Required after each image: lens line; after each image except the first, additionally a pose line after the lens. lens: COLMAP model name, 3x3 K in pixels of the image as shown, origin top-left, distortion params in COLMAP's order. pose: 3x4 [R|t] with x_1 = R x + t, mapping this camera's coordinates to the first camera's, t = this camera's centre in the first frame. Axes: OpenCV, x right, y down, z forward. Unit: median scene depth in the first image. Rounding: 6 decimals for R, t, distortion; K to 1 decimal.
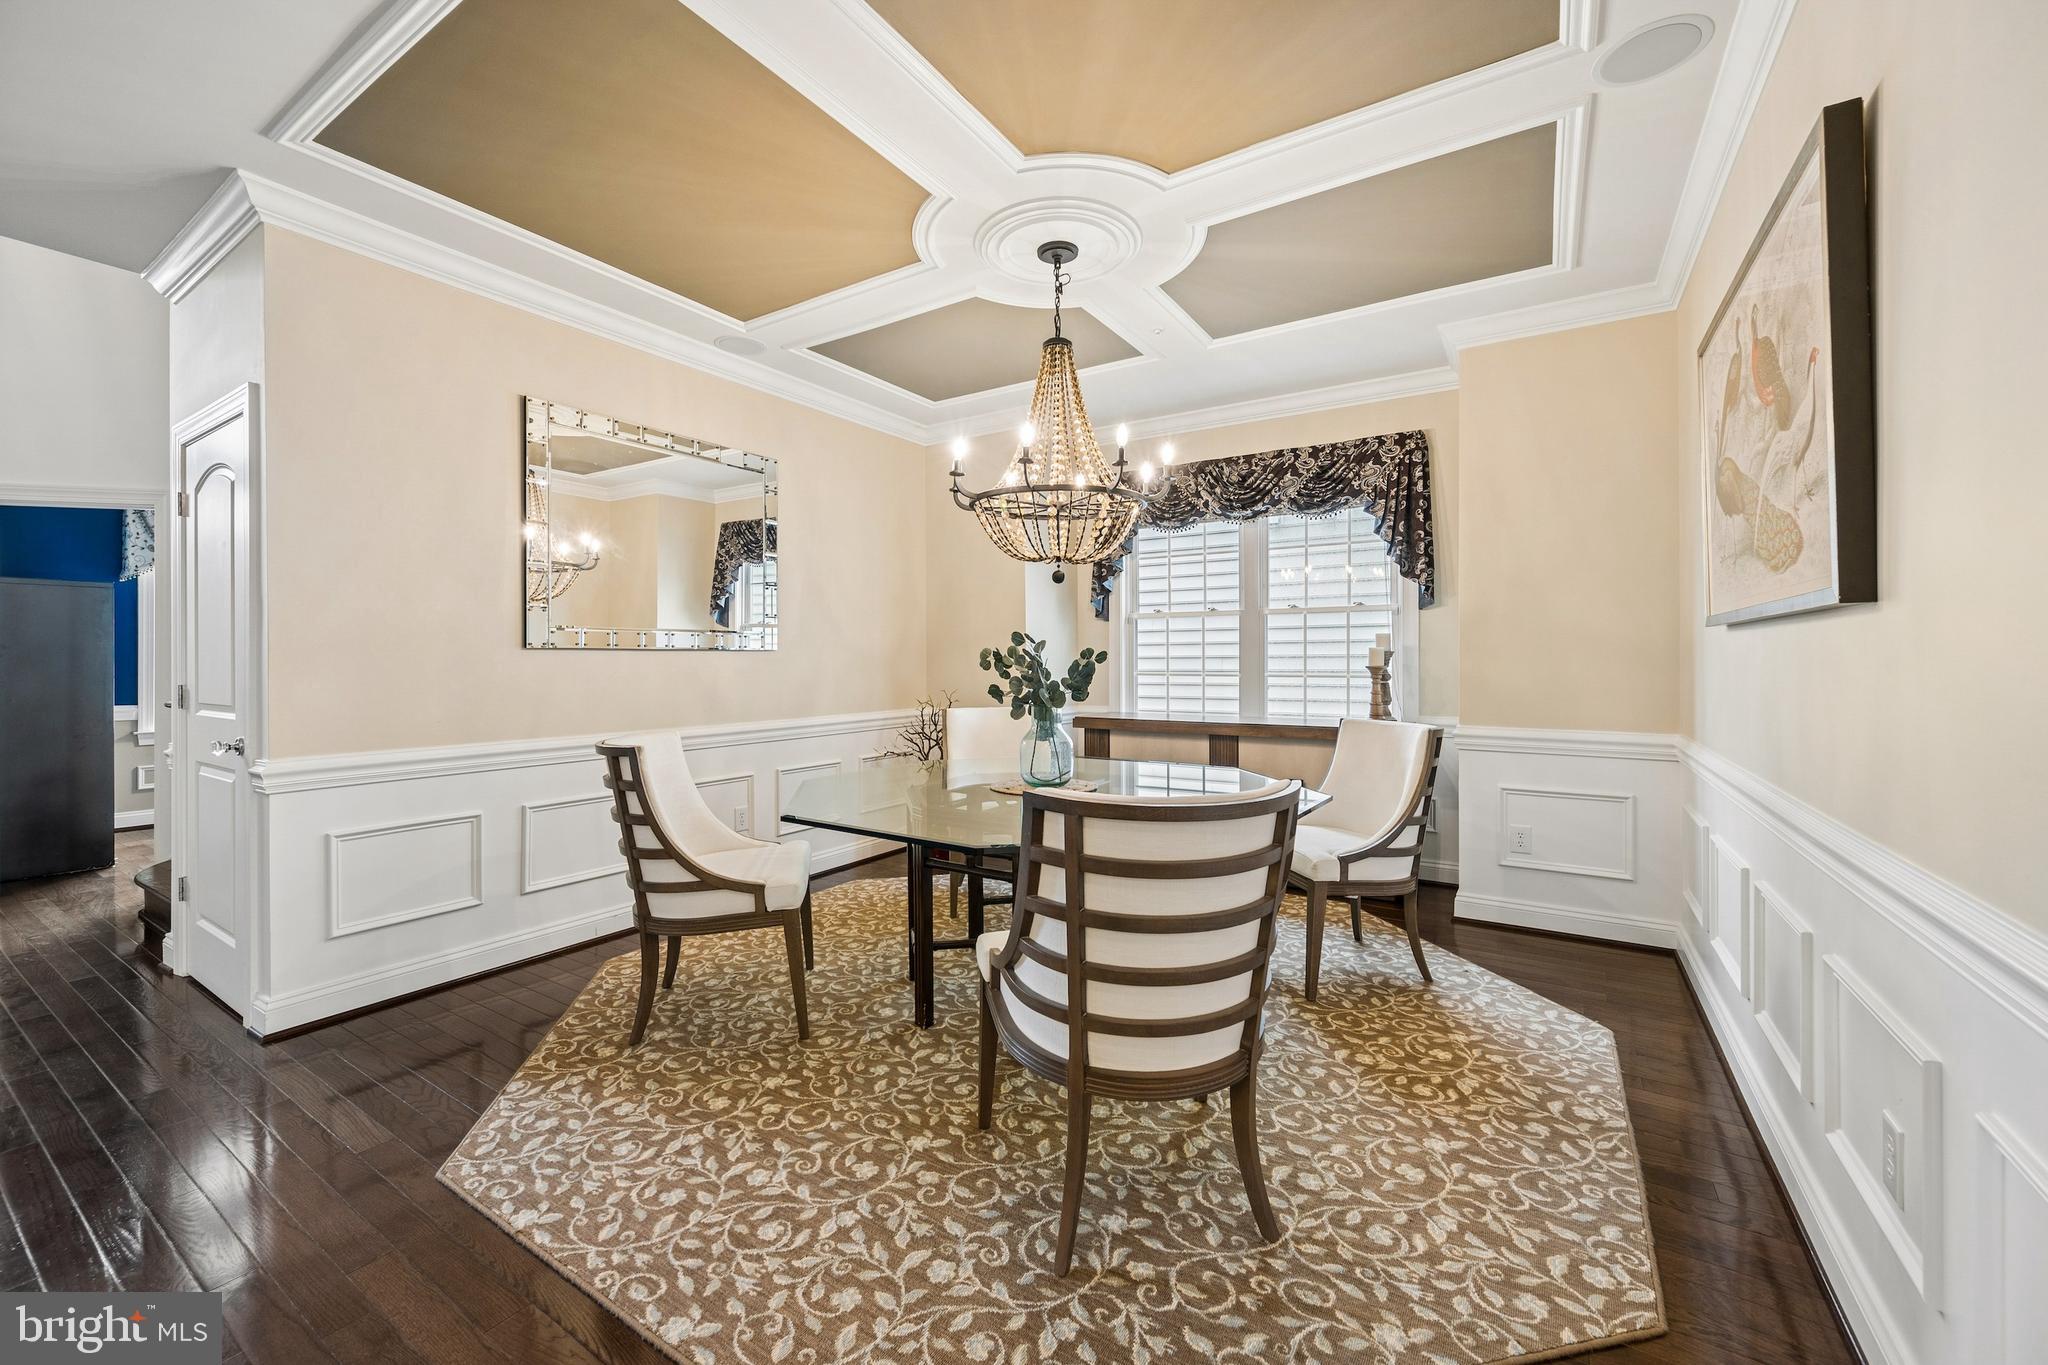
lens RADIAL K [[802.9, 0, 1022.1], [0, 802.9, 659.2], [0, 0, 1]] dist [-0.001510, -0.000548]
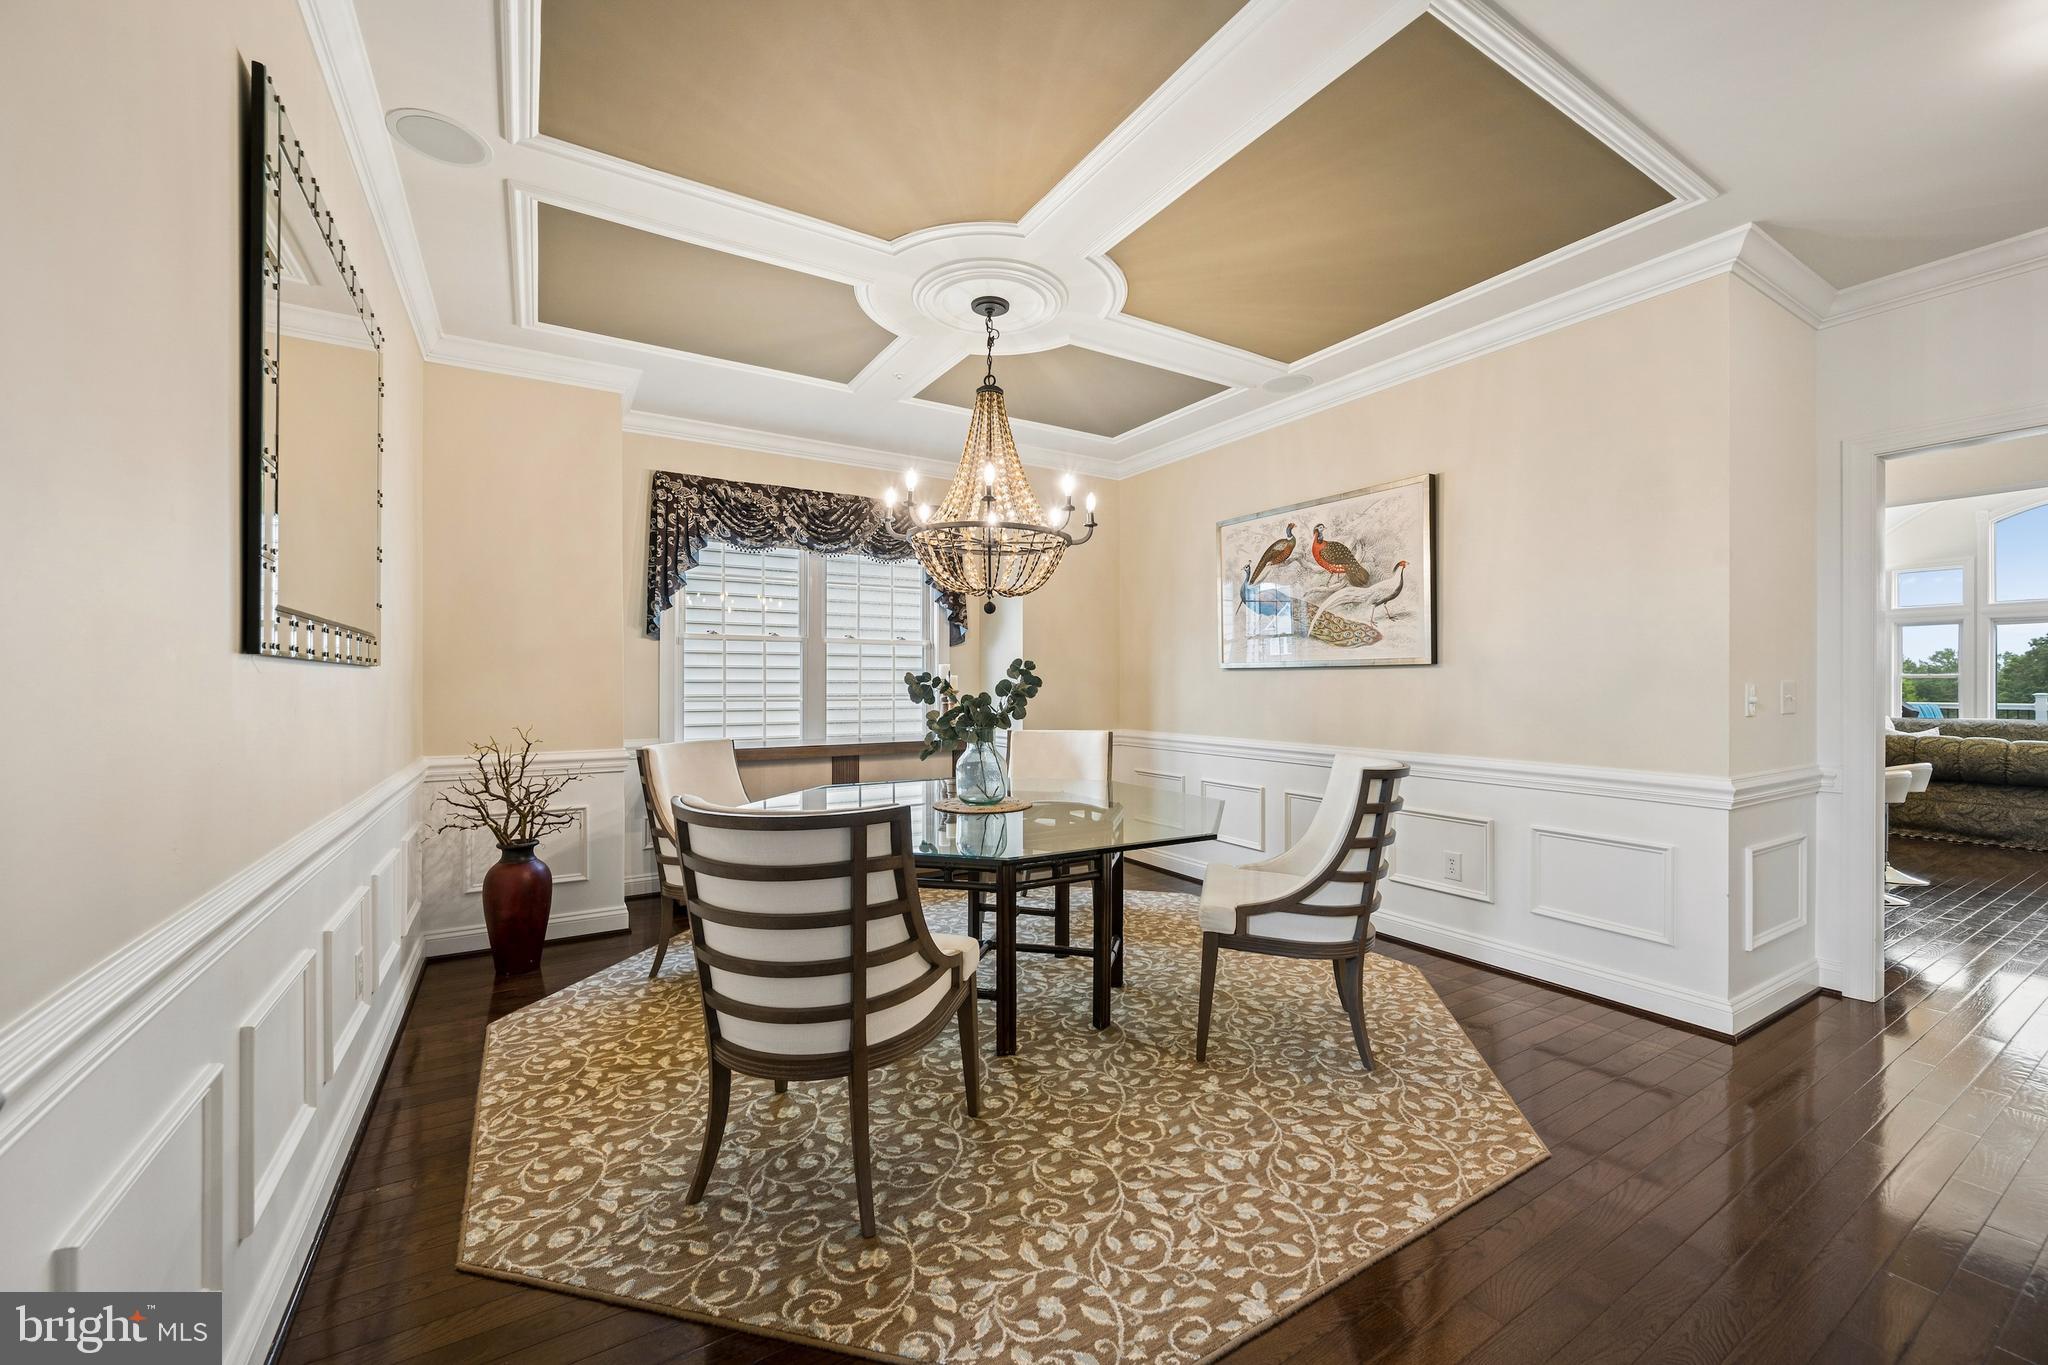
lens RADIAL K [[798.1, 0, 1020.1], [0, 798.1, 683.4], [0, 0, 1]] dist [-0.001461, -0.000205]
pose [[0.440615, 0.003485, 0.897689, -1.027152], [-0.001813, 0.999994, -0.002992, 0.002166], [-0.897694, -0.000309, 0.440619, 0.564906]]
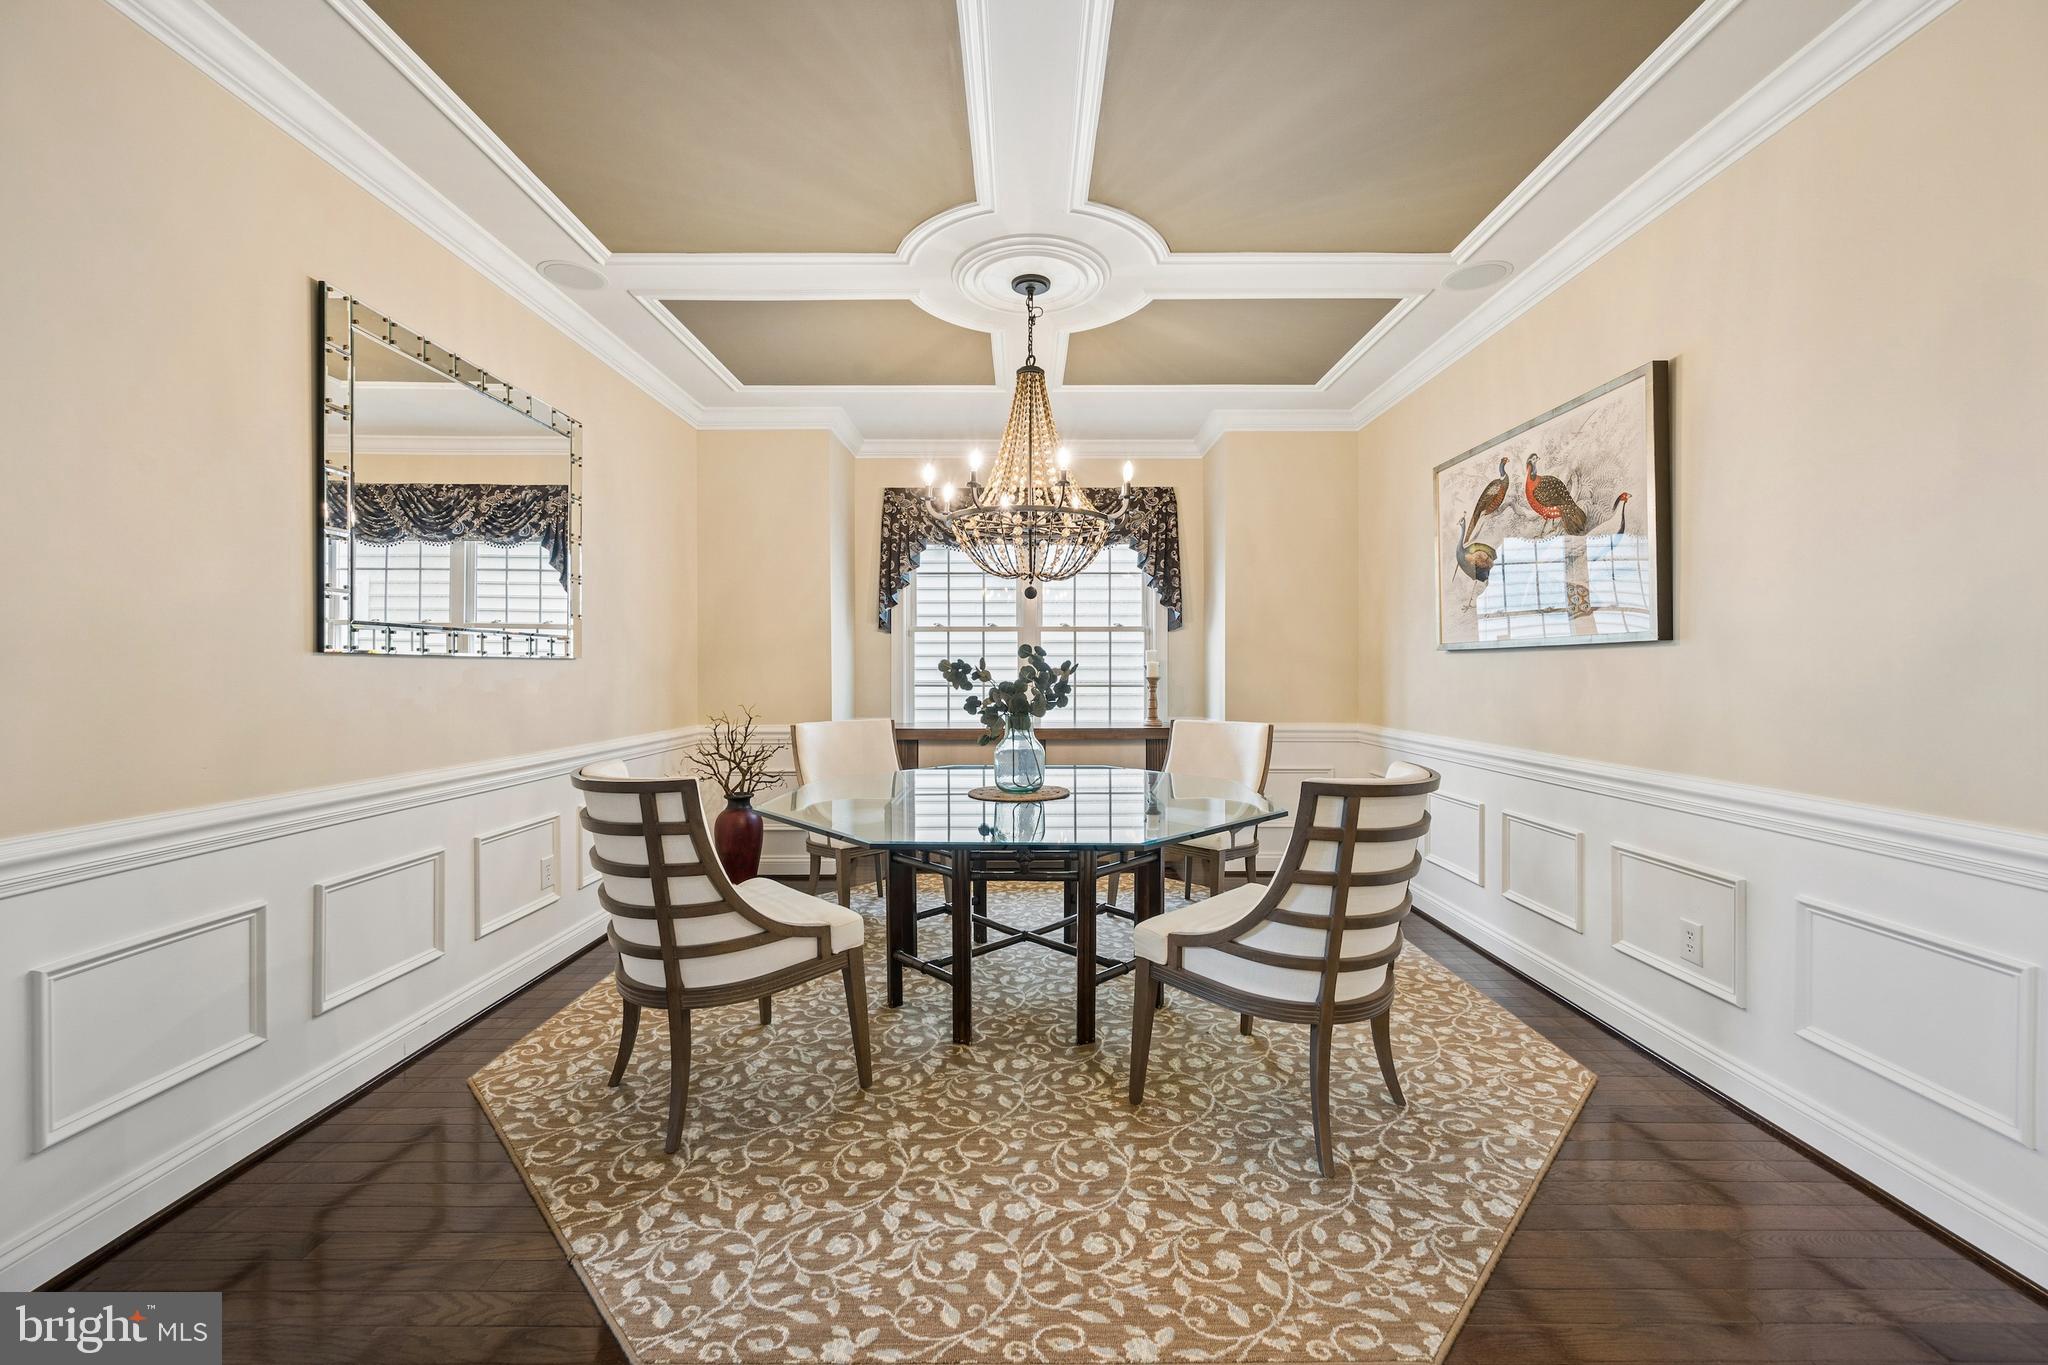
lens RADIAL K [[794.1, 0, 1023.4], [0, 794.1, 674.2], [0, 0, 1]] dist [-0.001402, -0.000158]
pose [[0.842987, -0.000359, 0.537934, -0.600871], [-0.001526, 0.999994, 0.003057, 0.001210], [-0.537932, -0.003398, 0.842981, 0.144269]]
